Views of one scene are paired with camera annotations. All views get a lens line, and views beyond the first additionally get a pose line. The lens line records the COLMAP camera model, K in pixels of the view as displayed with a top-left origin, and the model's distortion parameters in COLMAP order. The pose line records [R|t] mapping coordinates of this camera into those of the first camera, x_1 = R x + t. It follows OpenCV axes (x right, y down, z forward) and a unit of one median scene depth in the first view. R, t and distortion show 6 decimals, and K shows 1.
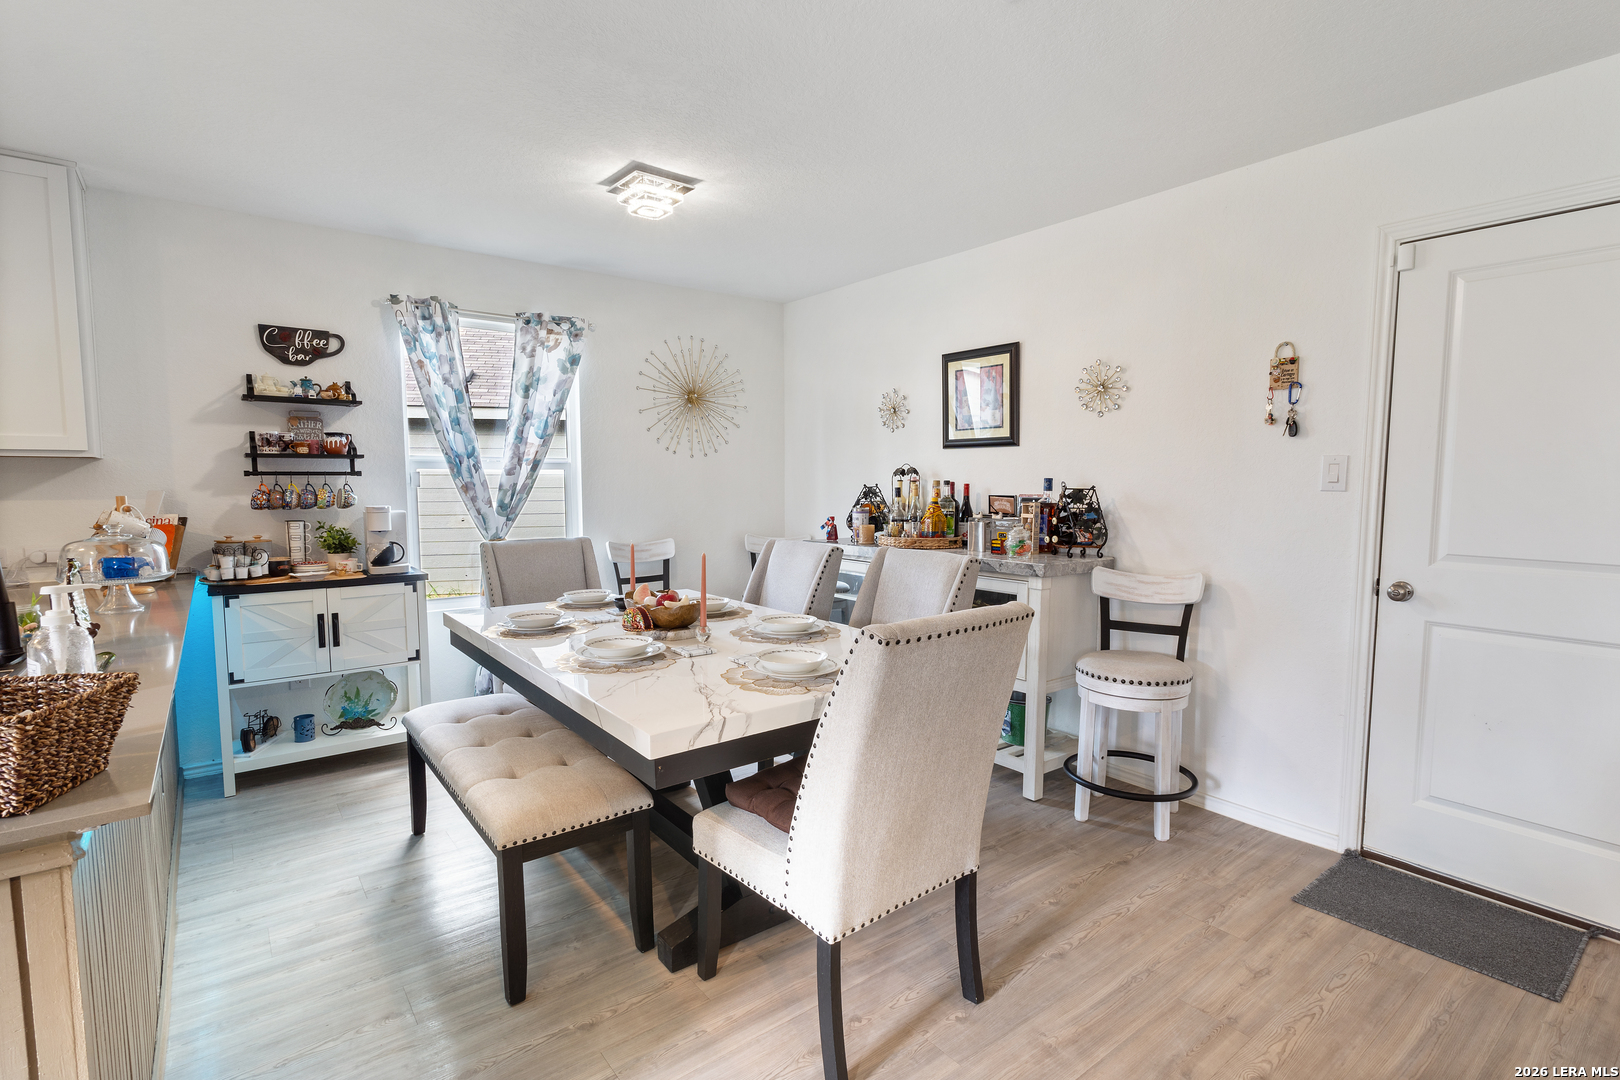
lens RADIAL K [[771.8, 0, 803.3], [0, 771.8, 543.6], [0, 0, 1]] dist [0.004291, -0.001180]
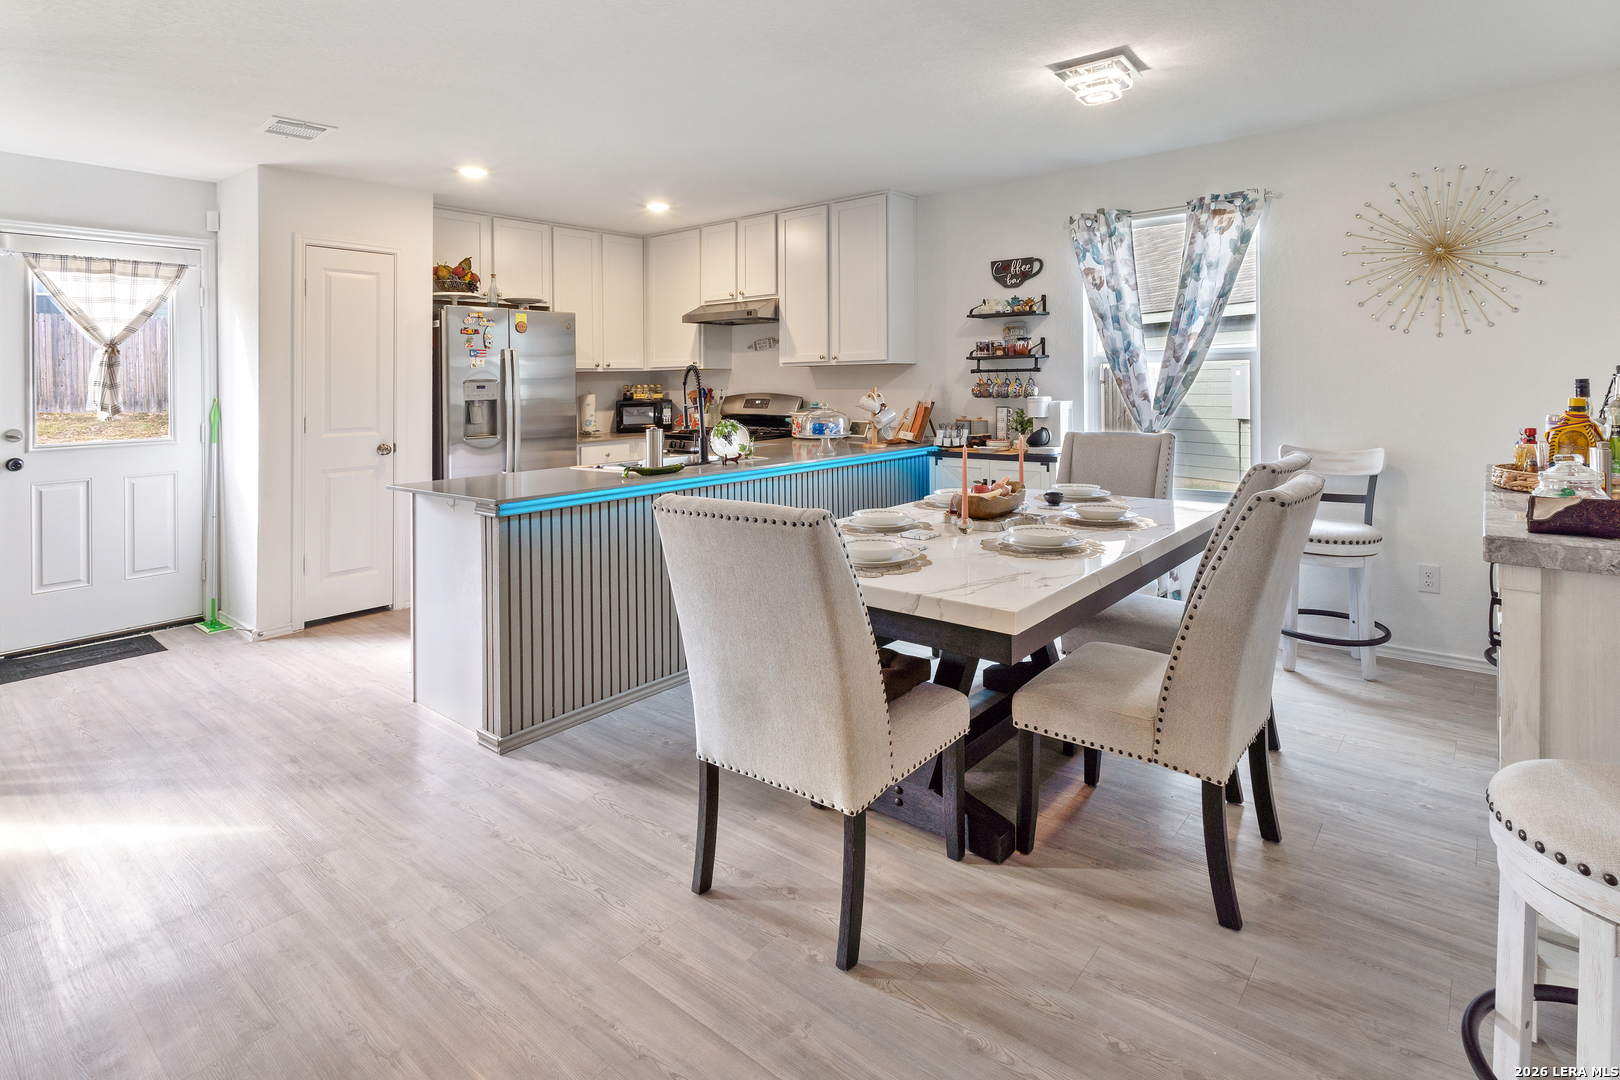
lens RADIAL K [[818.8, 0, 831.0], [0, 818.8, 373.1], [0, 0, 1]] dist [0.000894, 0.000397]
pose [[0.236165, -0.012891, -0.971627, 0.618539], [-0.064429, 0.997504, -0.028895, -0.027977], [0.969575, 0.069425, 0.234745, 0.395341]]
